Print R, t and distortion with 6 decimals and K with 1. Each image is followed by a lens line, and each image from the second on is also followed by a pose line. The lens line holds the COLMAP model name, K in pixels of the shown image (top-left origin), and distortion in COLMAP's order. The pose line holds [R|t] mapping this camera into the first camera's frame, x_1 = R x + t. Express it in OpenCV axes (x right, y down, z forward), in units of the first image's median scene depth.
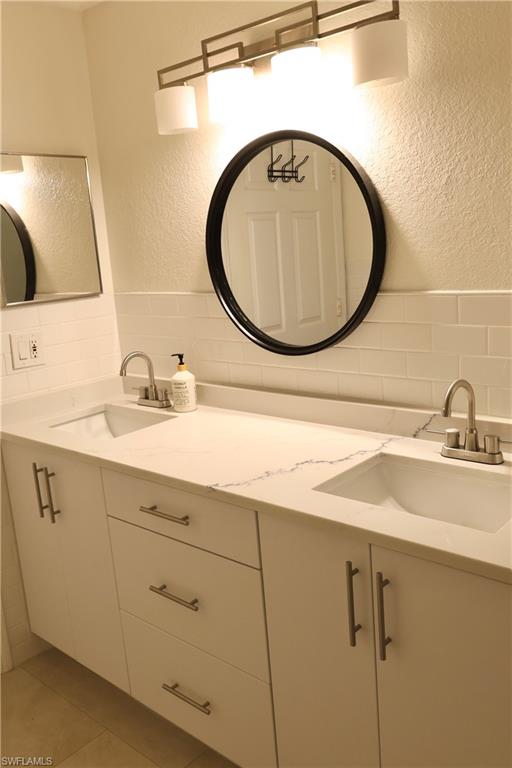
lens RADIAL K [[670.4, 0, 256.0], [0, 670.4, 384.0], [0, 0, 1]] dist [0.004364, 0.009055]
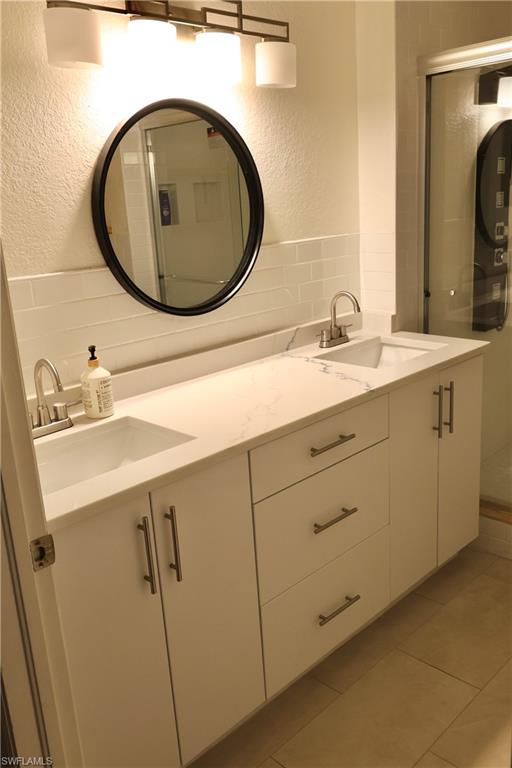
lens RADIAL K [[670.4, 0, 256.0], [0, 670.4, 384.0], [0, 0, 1]] dist [0.004364, 0.009055]
pose [[0.059674, -0.201938, 0.977579, -1.136738], [0.263386, 0.947804, 0.179709, -0.120225], [-0.962843, 0.246757, 0.109747, 0.937735]]
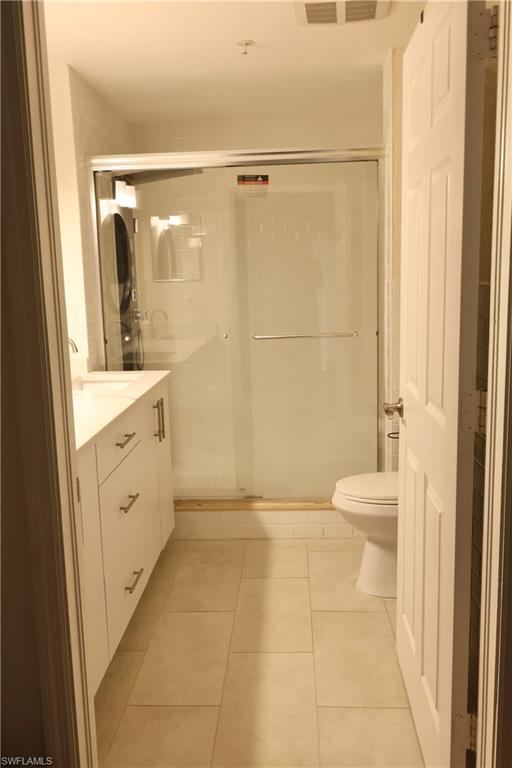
lens RADIAL K [[670.4, 0, 256.0], [0, 670.4, 384.0], [0, 0, 1]] dist [0.004364, 0.009055]
pose [[-0.629209, -0.037921, 0.776311, -1.310797], [0.230197, 0.944904, 0.232734, -0.165753], [-0.742365, 0.325142, -0.585813, 1.511691]]
